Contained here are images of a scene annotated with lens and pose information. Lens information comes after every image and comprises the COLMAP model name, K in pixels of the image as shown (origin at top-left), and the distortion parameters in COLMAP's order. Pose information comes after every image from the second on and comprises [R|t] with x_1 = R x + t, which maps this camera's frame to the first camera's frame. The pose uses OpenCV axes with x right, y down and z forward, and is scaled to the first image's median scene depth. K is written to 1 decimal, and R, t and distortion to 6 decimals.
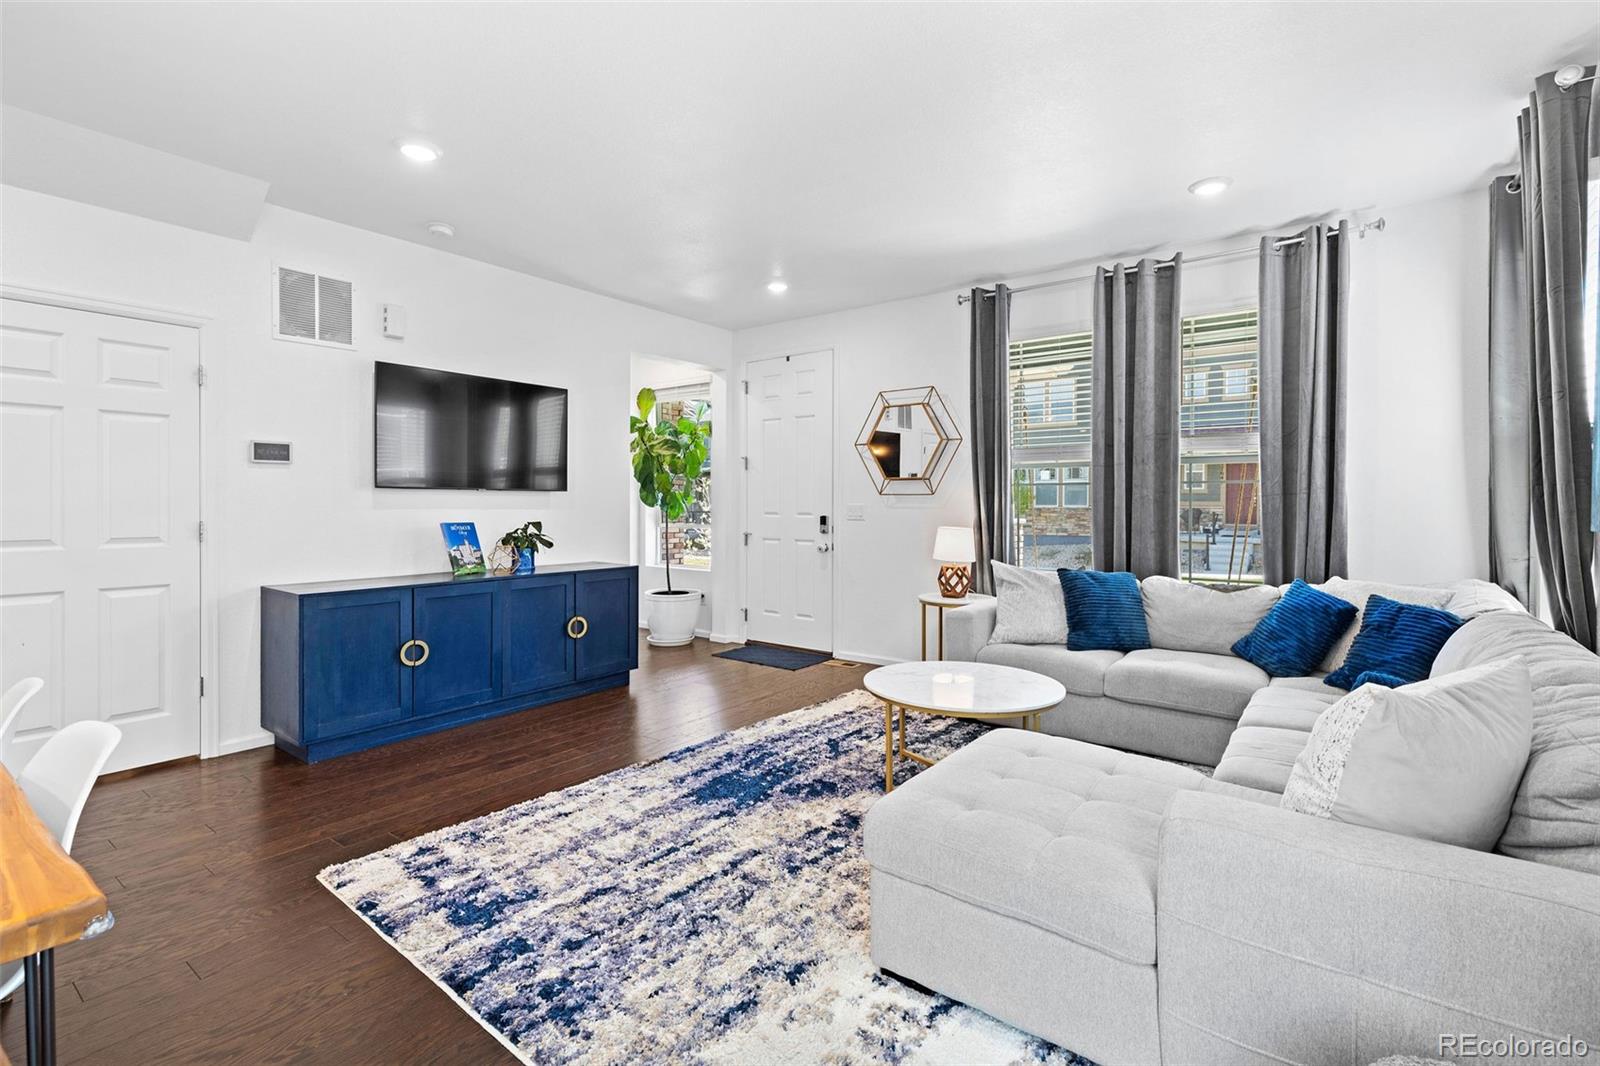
lens RADIAL K [[732.4, 0, 801.2], [0, 732.4, 517.3], [0, 0, 1]] dist [-0.001976, -0.000942]
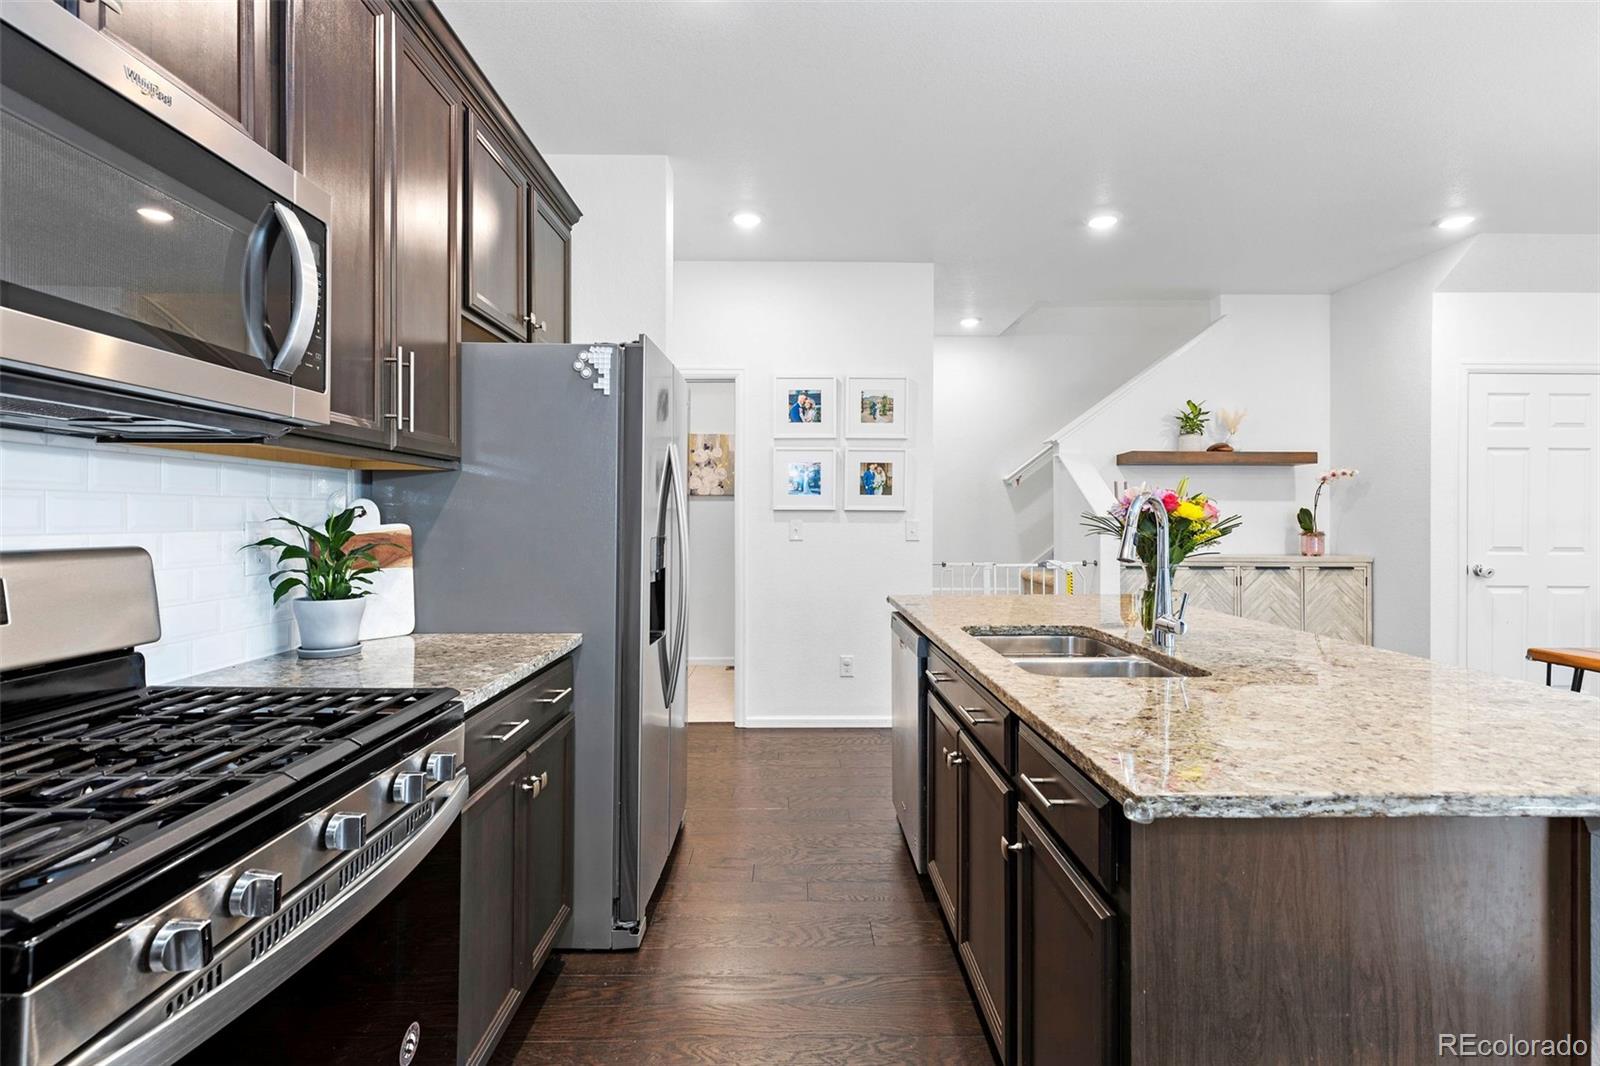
lens RADIAL K [[732.4, 0, 801.2], [0, 732.4, 517.3], [0, 0, 1]] dist [-0.001976, -0.000942]
pose [[0.607650, 0.000087, -0.794205, -0.579442], [-0.019174, 0.999710, -0.014560, 0.015781], [0.793973, 0.024075, 0.607476, -0.660455]]
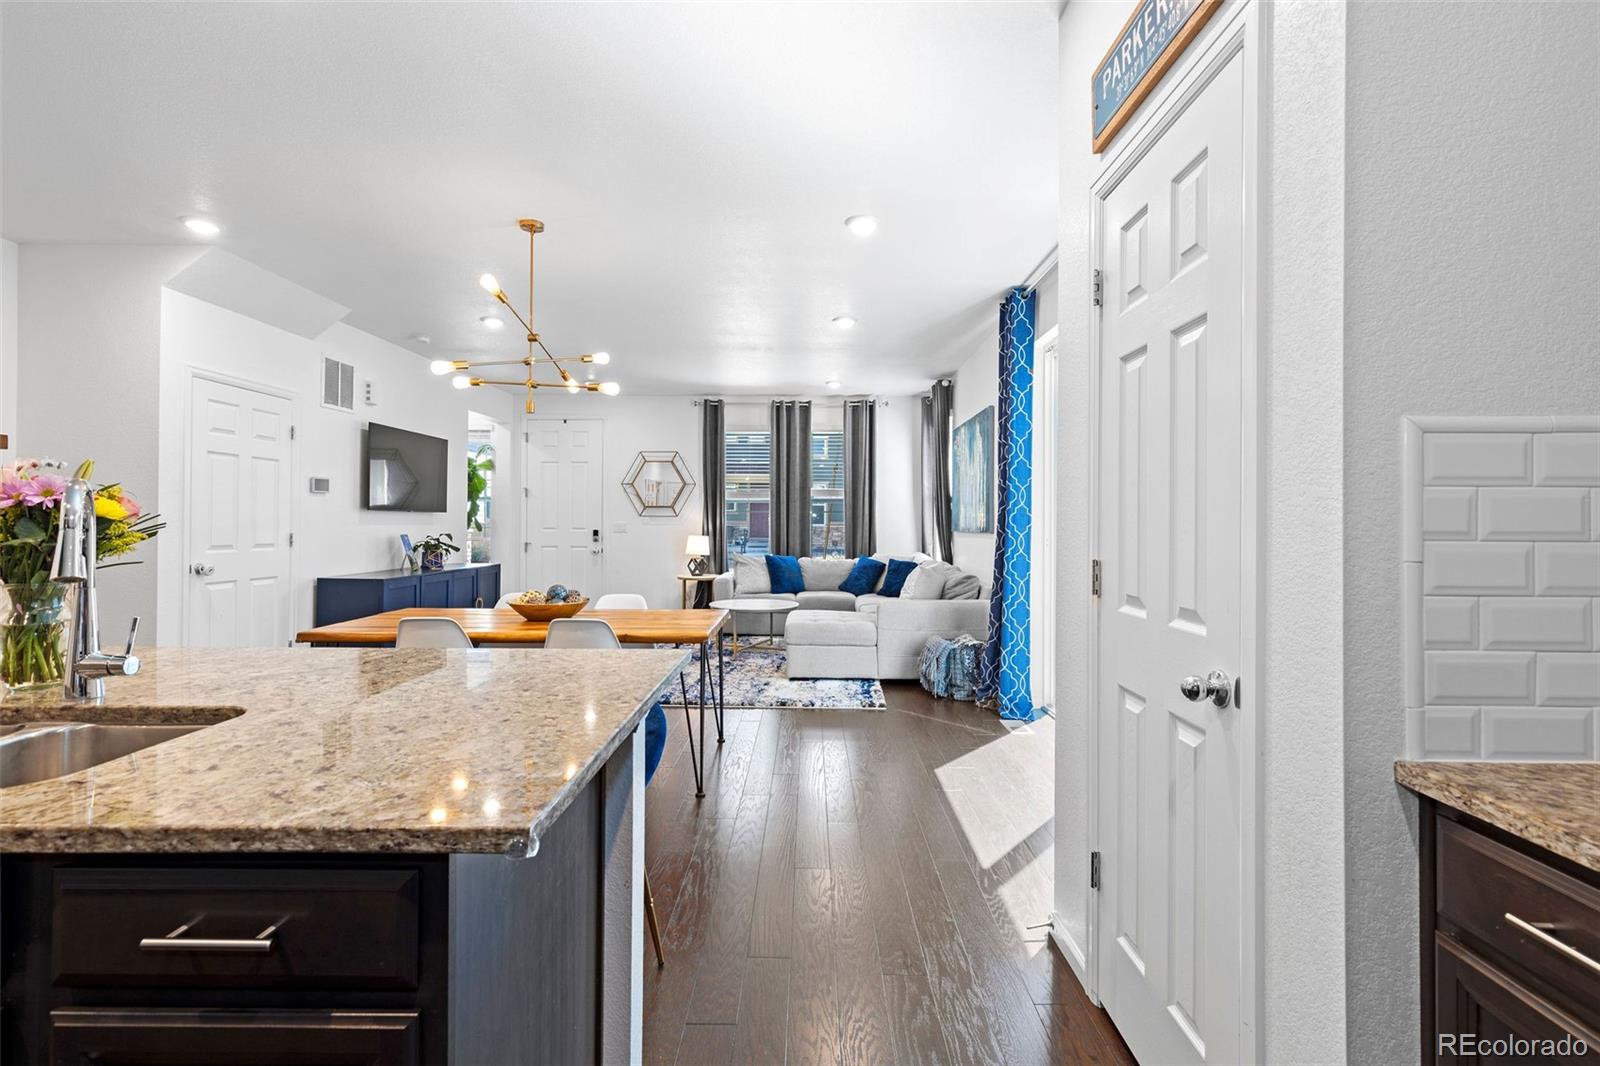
lens RADIAL K [[732.4, 0, 801.2], [0, 732.4, 517.3], [0, 0, 1]] dist [-0.001976, -0.000942]
pose [[0.805233, 0.005330, 0.592934, -0.741274], [0.009927, 0.999698, -0.022469, 0.014882], [-0.592875, 0.023978, 0.804938, -0.652425]]
